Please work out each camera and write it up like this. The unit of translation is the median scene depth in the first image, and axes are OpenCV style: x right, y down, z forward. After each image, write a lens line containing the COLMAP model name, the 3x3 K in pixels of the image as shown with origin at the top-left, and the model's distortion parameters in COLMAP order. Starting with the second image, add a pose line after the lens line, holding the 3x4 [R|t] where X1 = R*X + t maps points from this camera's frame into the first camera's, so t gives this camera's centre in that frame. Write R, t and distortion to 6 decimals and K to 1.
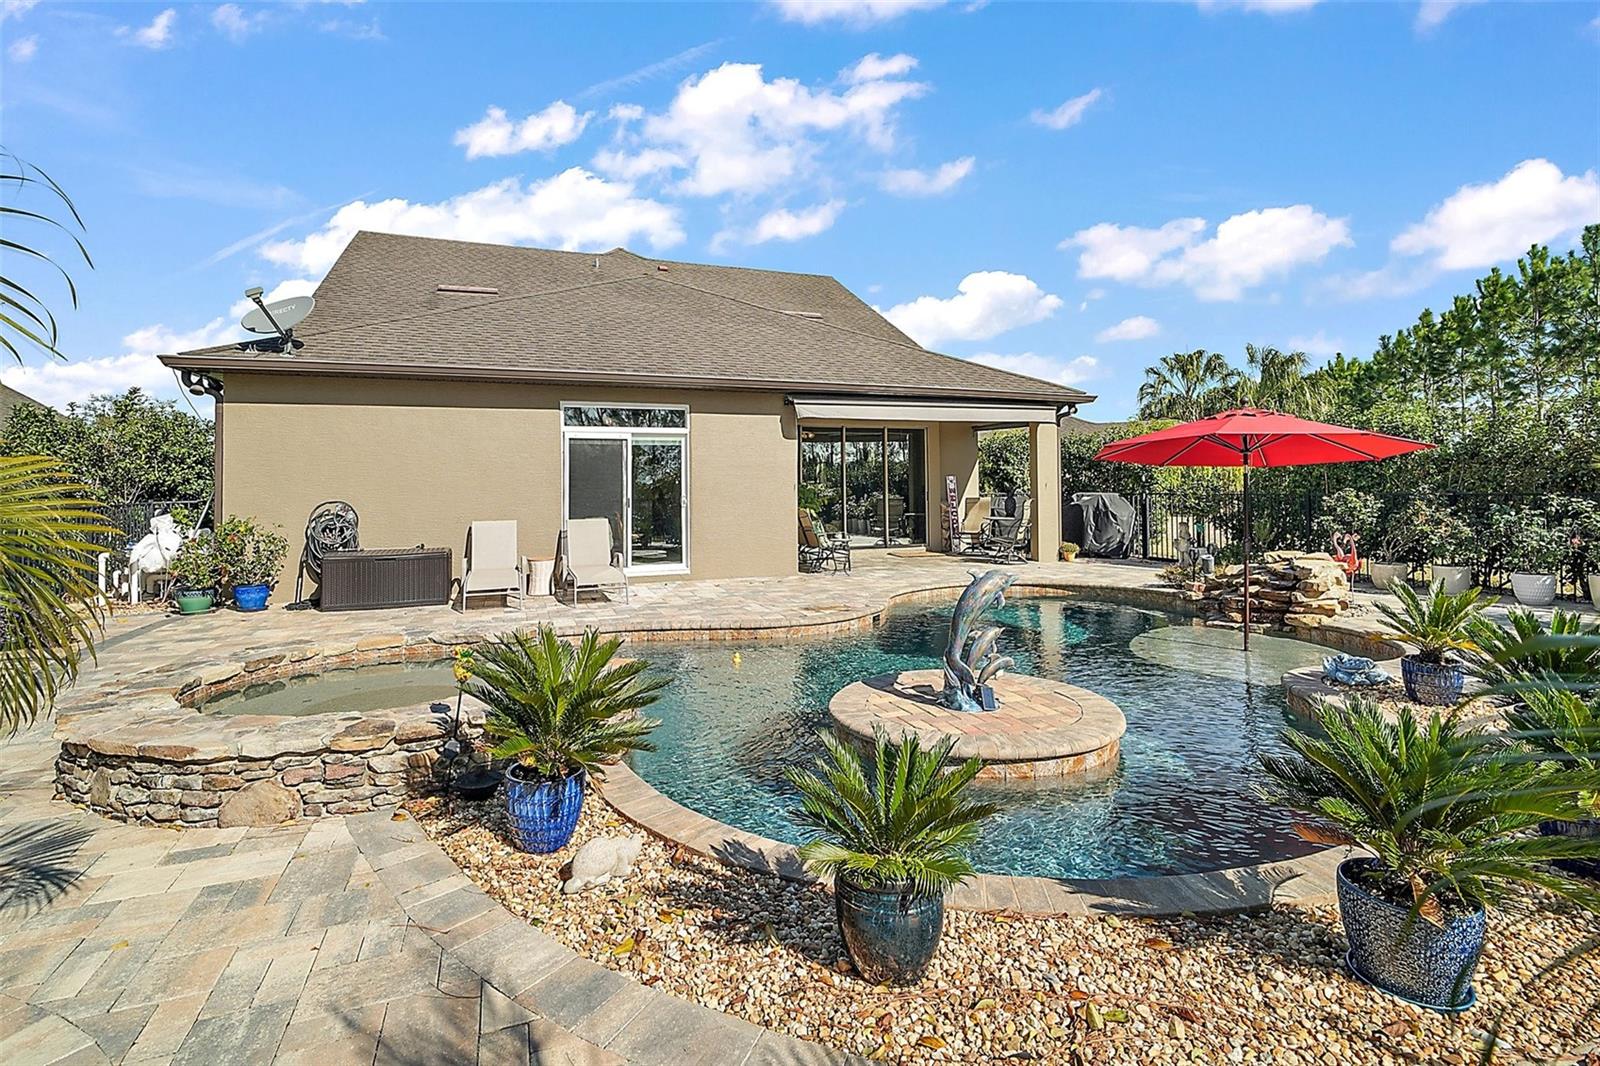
lens RADIAL K [[774.6, 0, 799.3], [0, 774.6, 474.5], [0, 0, 1]] dist [-0.002001, -0.000553]
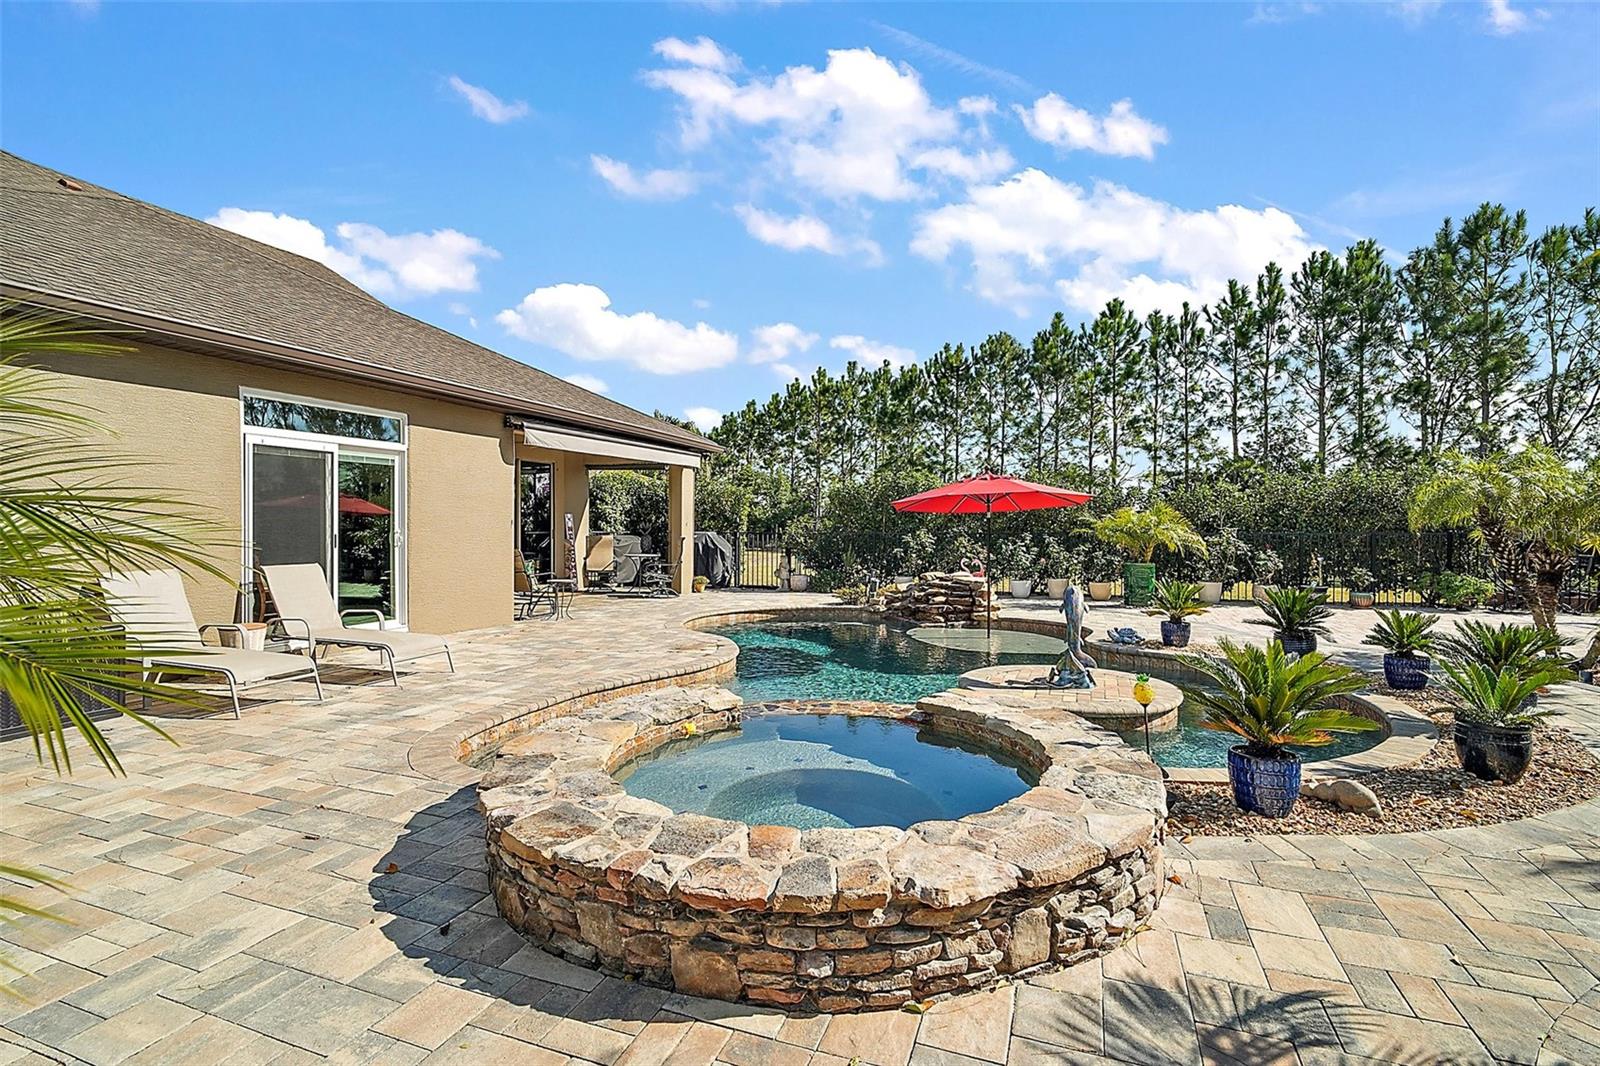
lens RADIAL K [[750.8, 0, 800.0], [0, 750.8, 533.0], [0, 0, 1]] dist [0.000876, 0.000100]
pose [[0.657819, 0.004717, 0.753161, -0.449234], [-0.021716, 0.999683, 0.012706, 0.010692], [-0.752863, -0.024714, 0.657713, 0.208233]]
